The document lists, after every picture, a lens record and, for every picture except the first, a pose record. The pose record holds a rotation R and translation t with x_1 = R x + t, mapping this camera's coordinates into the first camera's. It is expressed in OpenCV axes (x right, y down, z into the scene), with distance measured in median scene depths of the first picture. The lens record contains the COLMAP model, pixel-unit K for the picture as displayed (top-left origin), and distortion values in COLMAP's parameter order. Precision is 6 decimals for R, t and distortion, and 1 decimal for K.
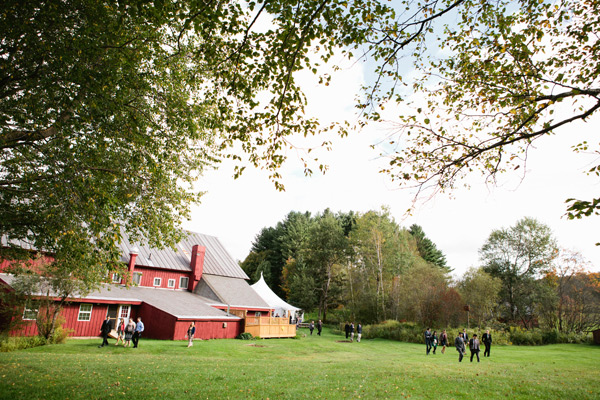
lens RADIAL K [[406.6, 0, 300.0], [0, 406.6, 200.0], [0, 0, 1]] dist [-0.016483, 0.001905]
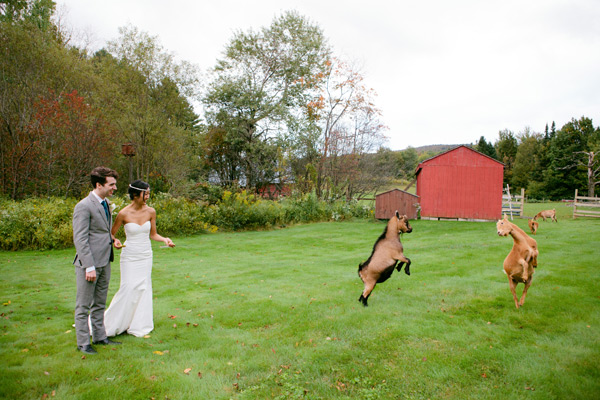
lens RADIAL K [[406.6, 0, 300.0], [0, 406.6, 200.0], [0, 0, 1]] dist [-0.016483, 0.001905]
pose [[0.863050, -0.031466, 0.504138, 0.163513], [-0.112197, 0.961184, 0.252067, 0.089860], [-0.492501, -0.274109, 0.826019, 0.264110]]
